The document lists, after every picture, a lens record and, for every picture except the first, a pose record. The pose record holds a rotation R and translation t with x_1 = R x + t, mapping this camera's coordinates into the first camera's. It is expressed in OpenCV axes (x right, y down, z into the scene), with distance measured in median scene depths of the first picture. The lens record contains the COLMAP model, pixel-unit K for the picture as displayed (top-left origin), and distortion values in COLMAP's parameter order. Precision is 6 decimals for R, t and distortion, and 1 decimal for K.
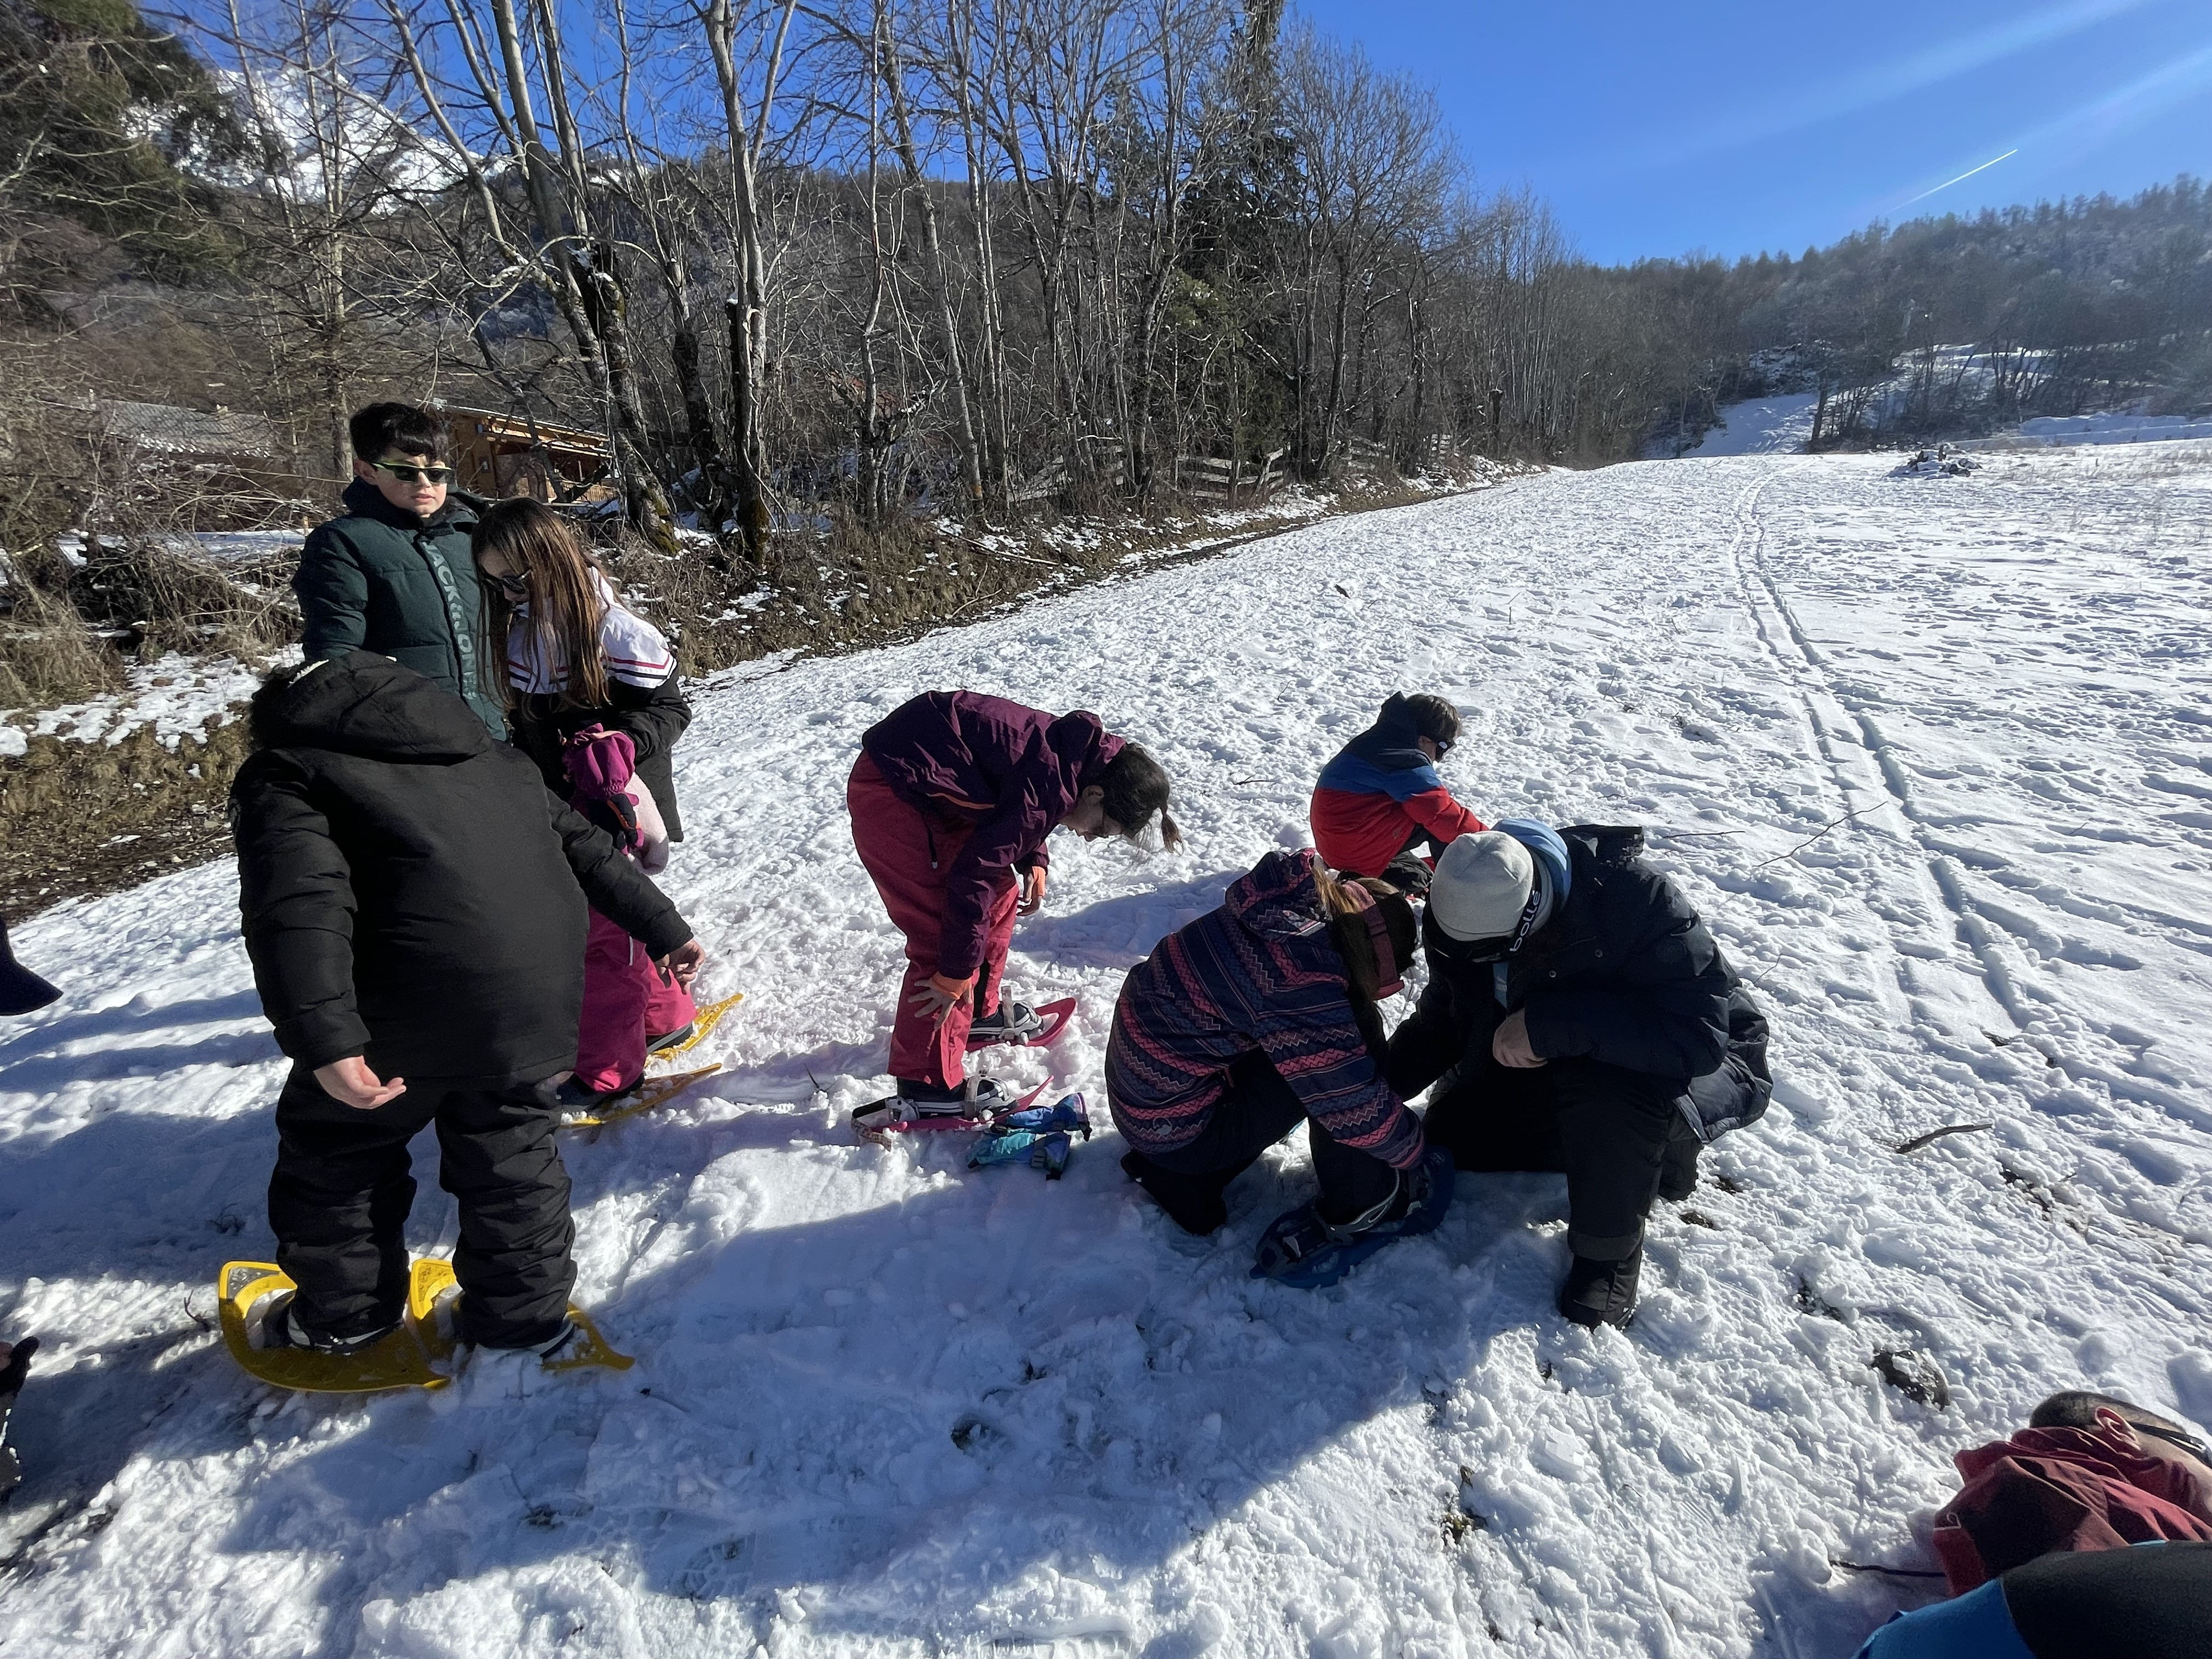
lens RADIAL K [[971.1, 0, 1115.0], [0, 971.1, 821.0], [0, 0, 1]] dist [-0.005308, -0.000106]
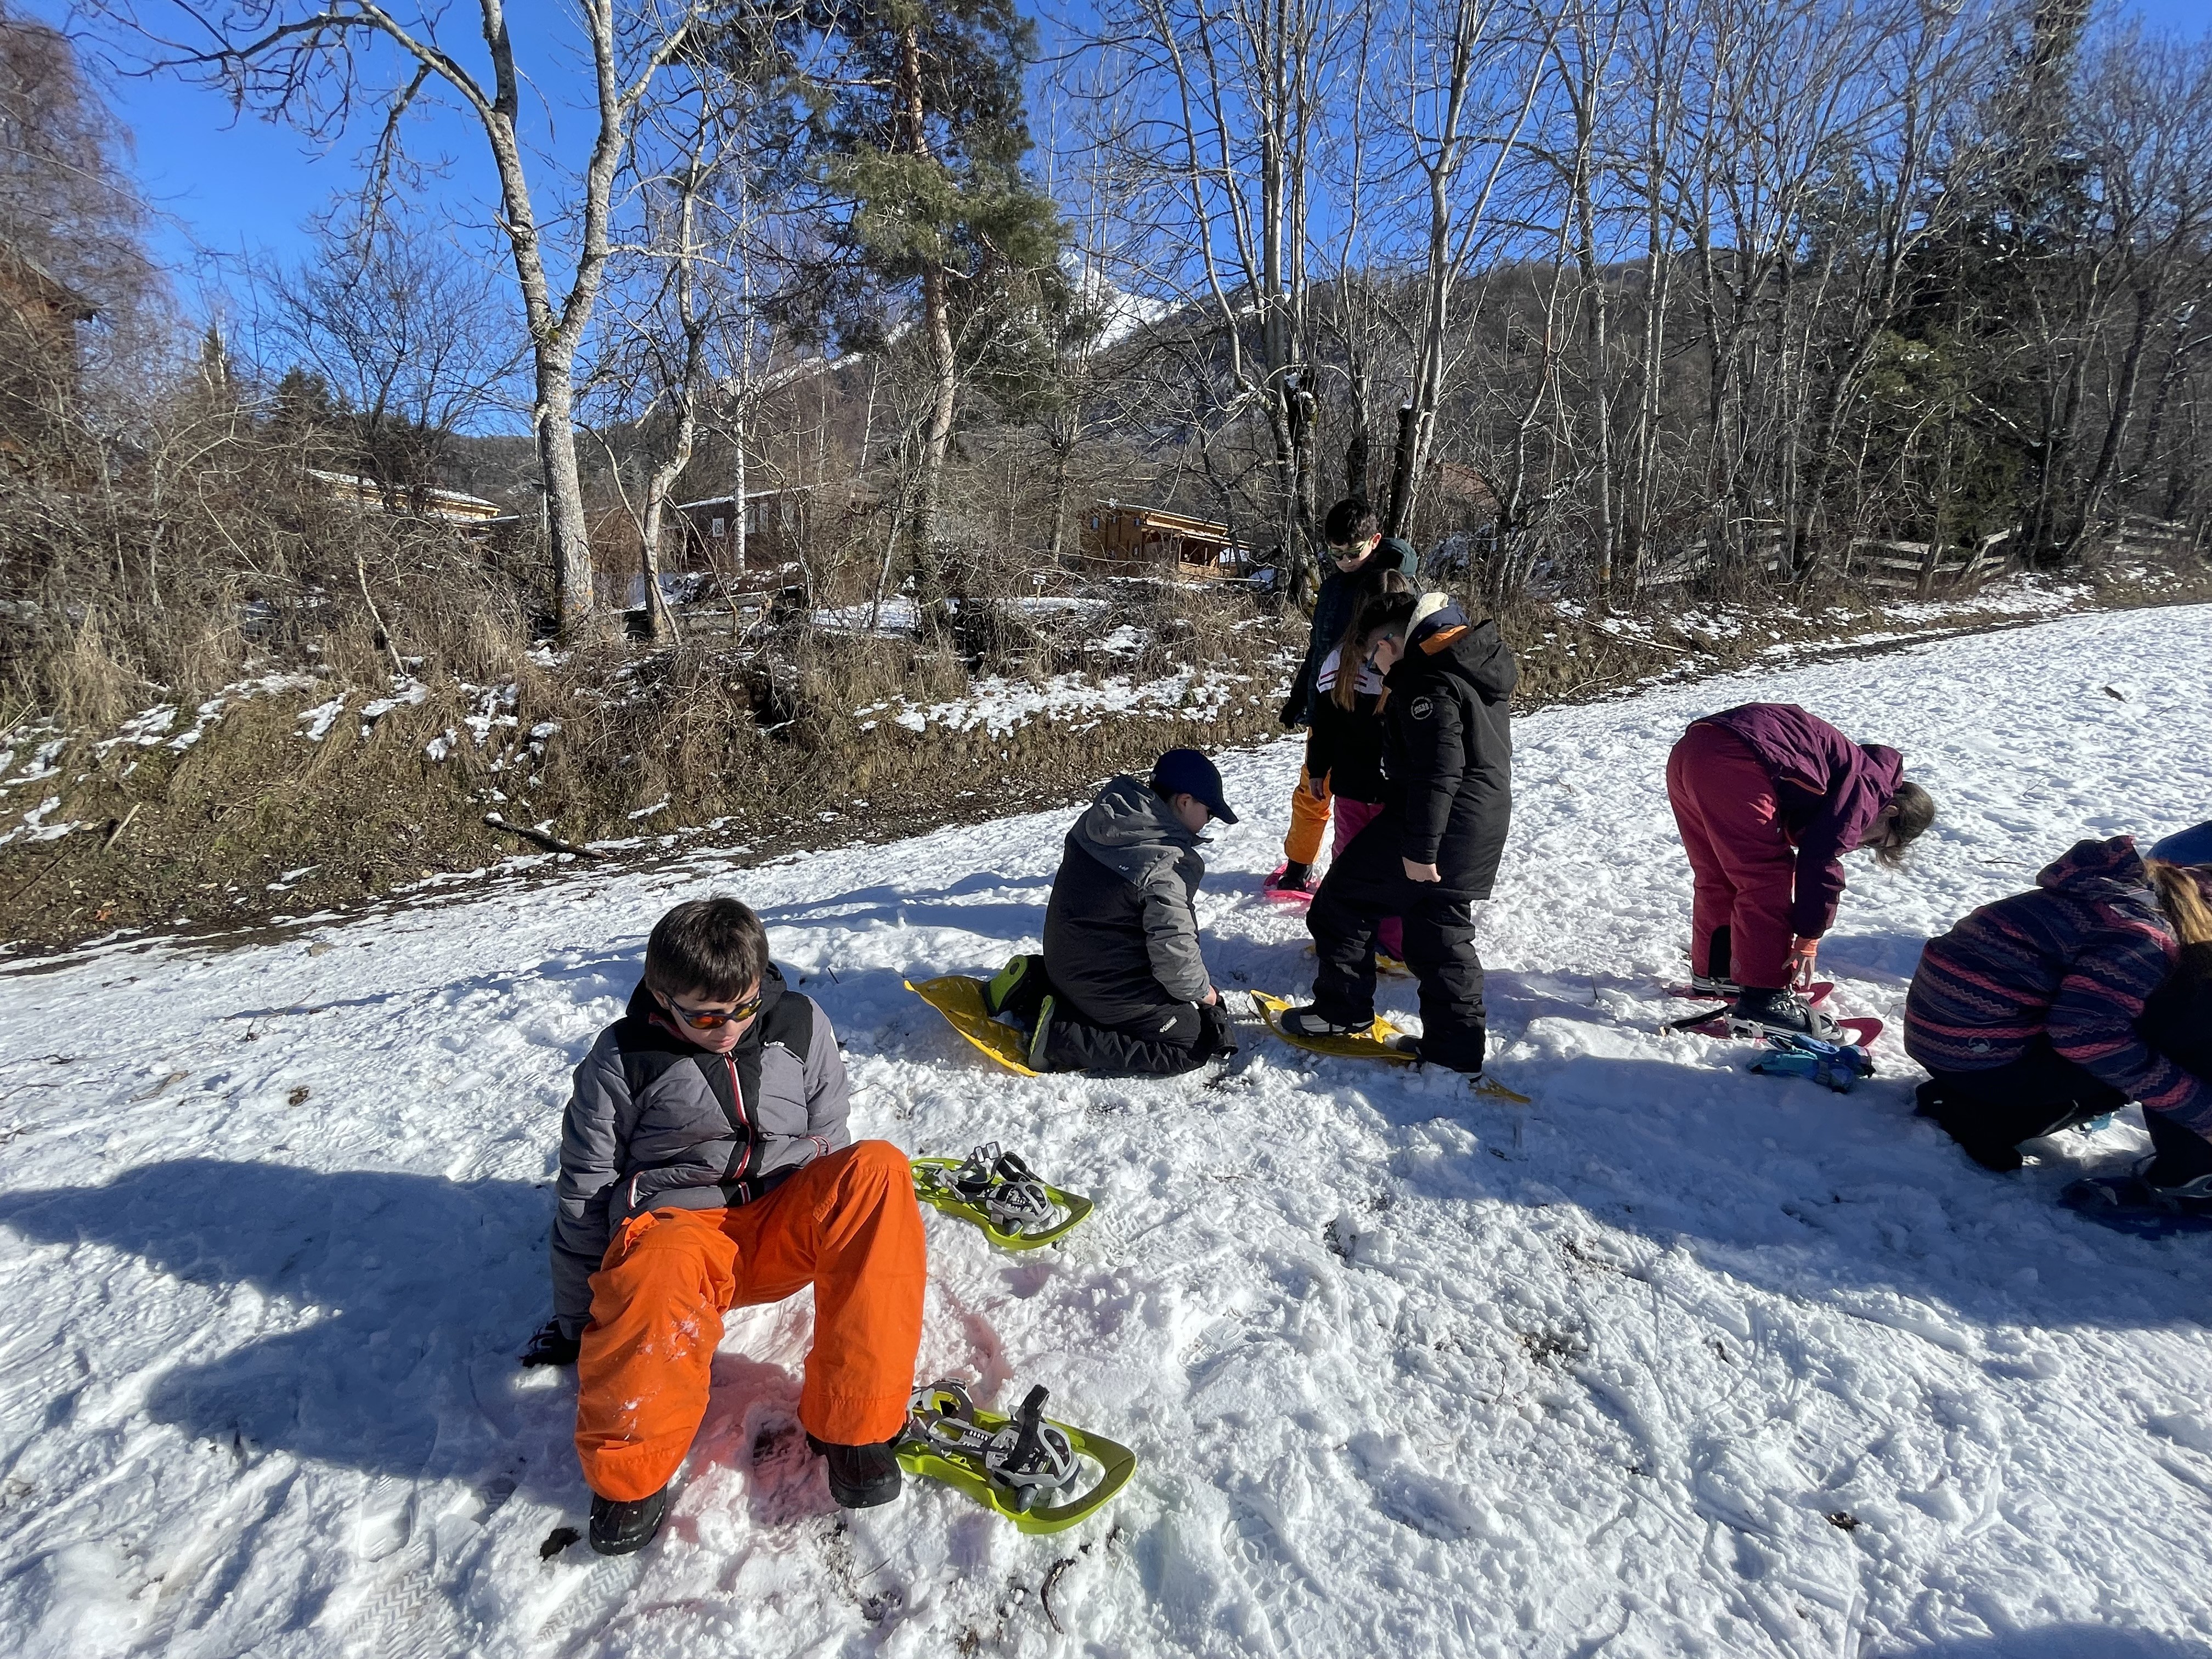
lens RADIAL K [[971.1, 0, 1109.7], [0, 971.1, 824.7], [0, 0, 1]] dist [-0.005308, -0.000106]
pose [[0.848780, 0.141048, -0.509585, -0.043232], [-0.180100, 0.983255, -0.027825, 0.037308], [0.497128, 0.115393, 0.859970, -0.089985]]
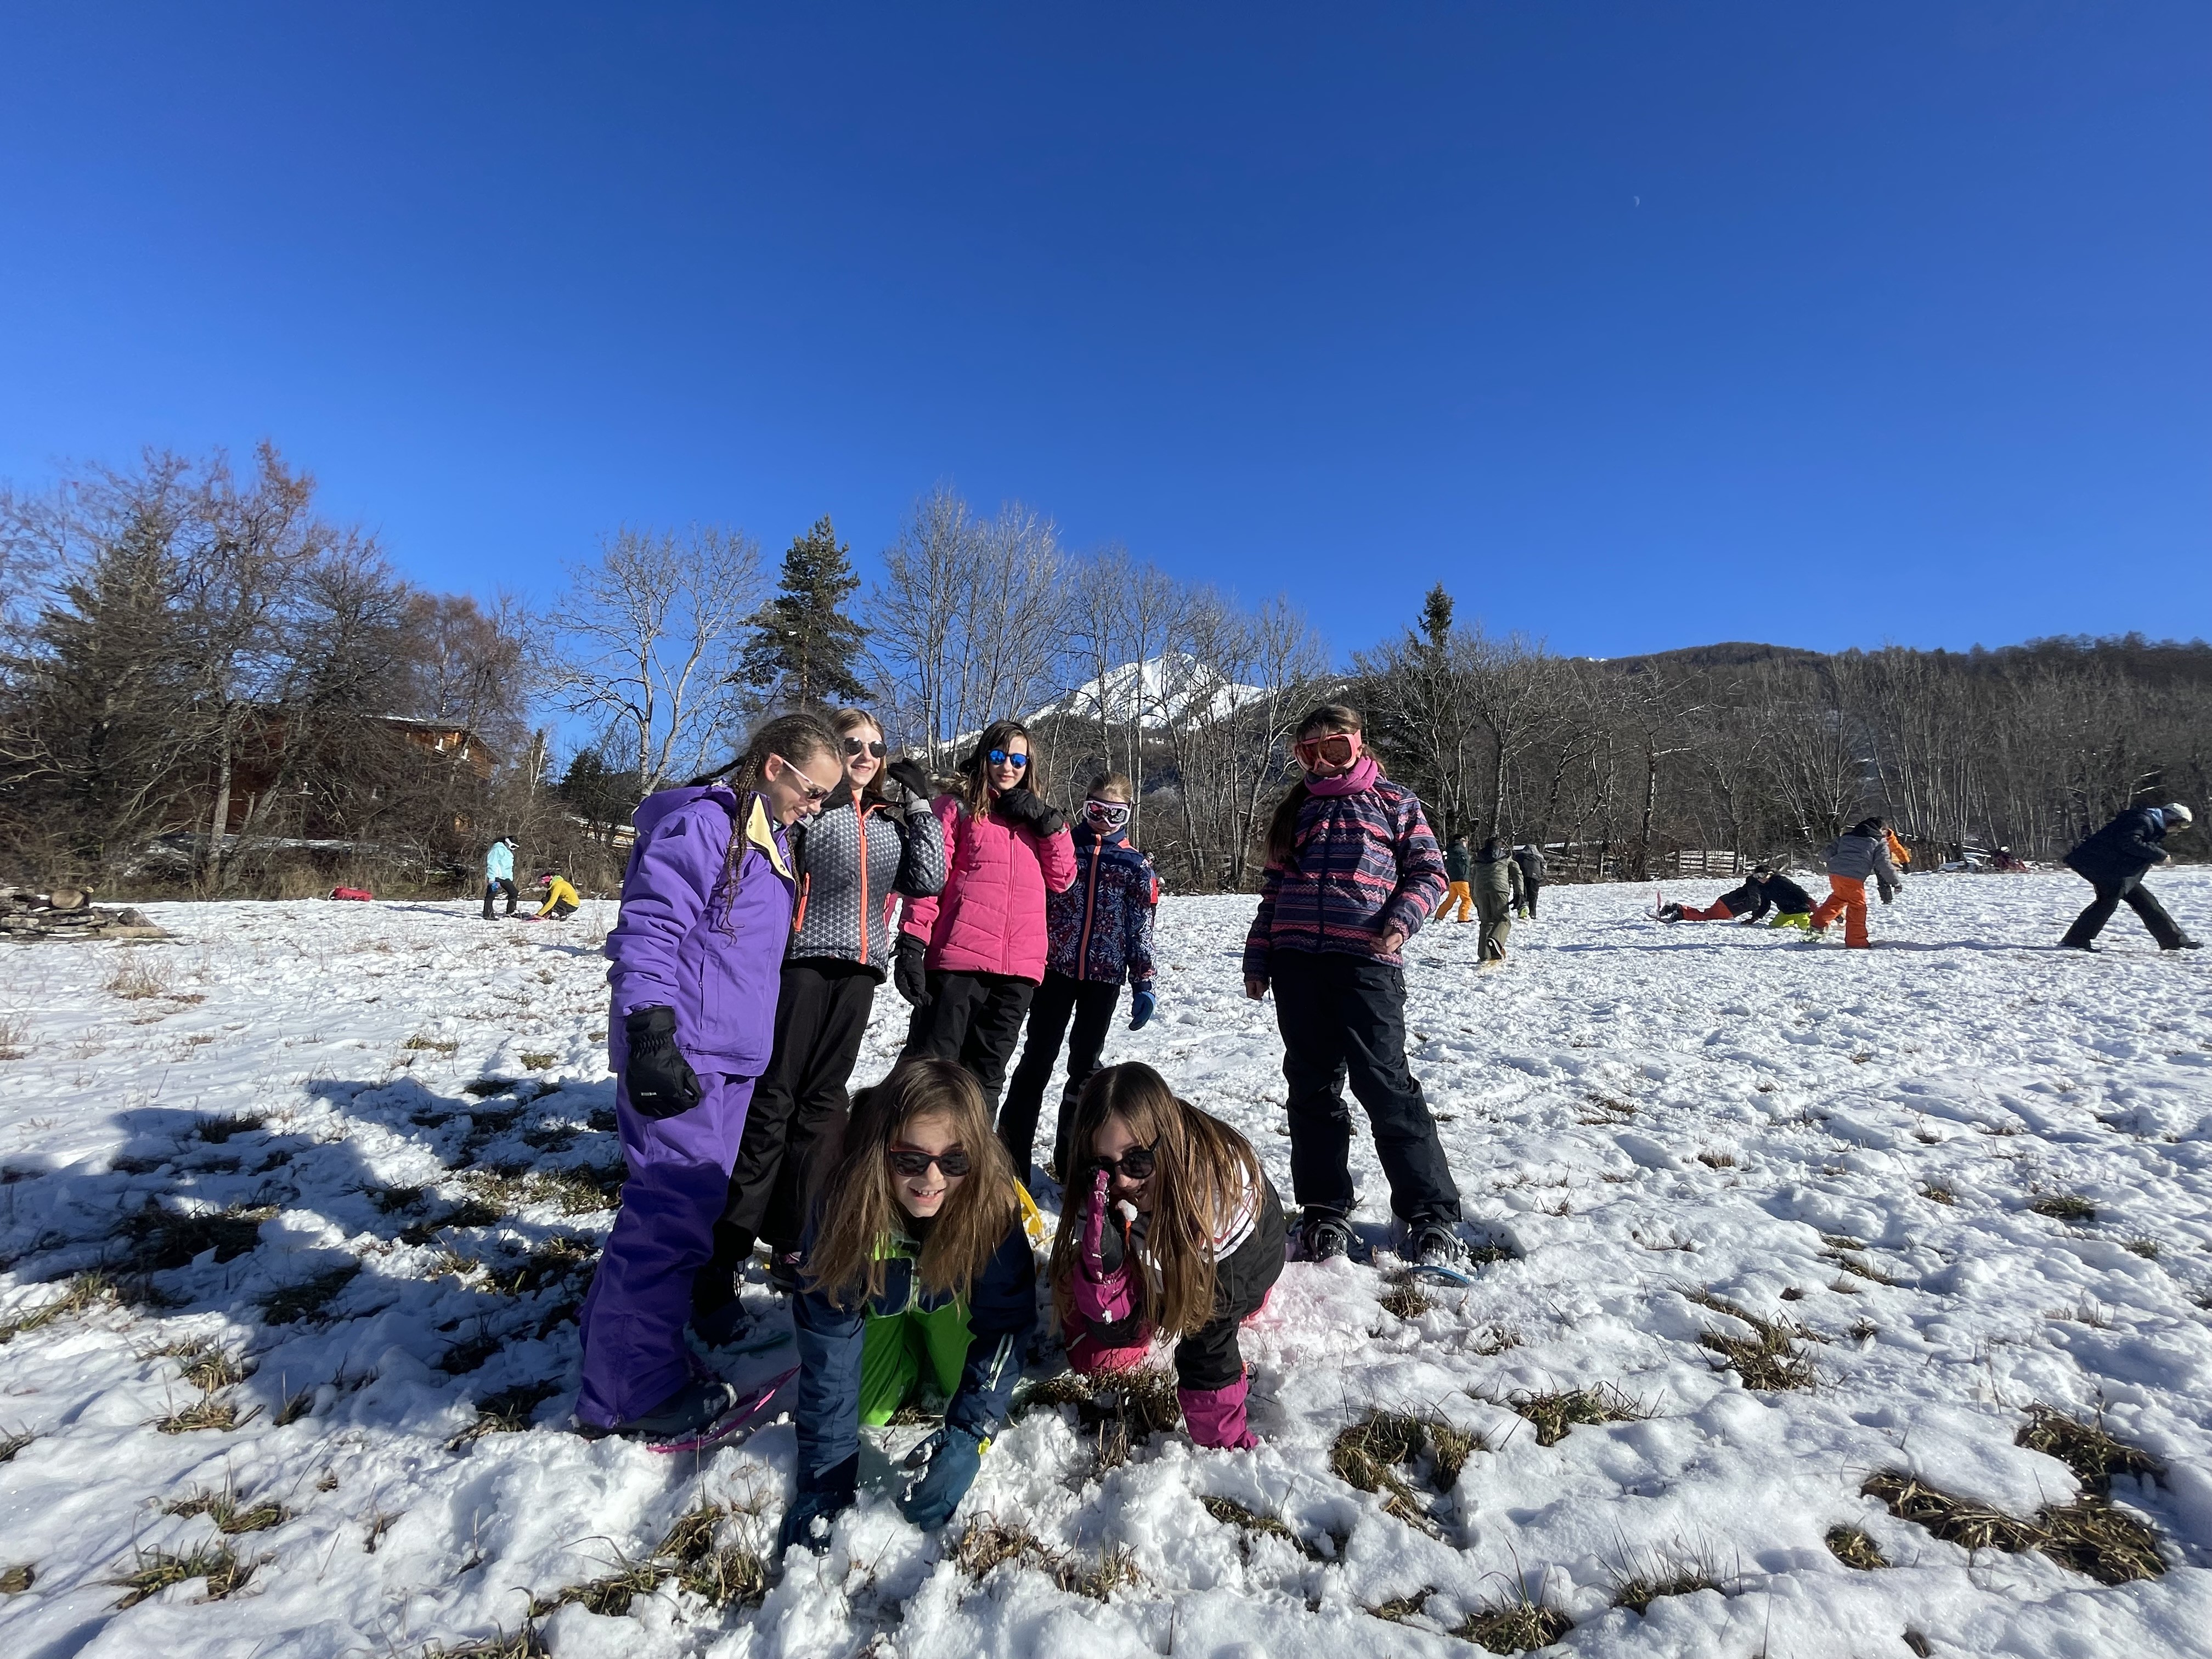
lens RADIAL K [[890.2, 0, 1106.6], [0, 890.2, 821.1], [0, 0, 1]] dist [-0.003080, -0.000935]
pose [[0.775352, -0.035246, -0.630545, 1.459805], [-0.230458, 0.913797, -0.334462, 0.277803], [0.587979, 0.404640, 0.700391, -0.550124]]
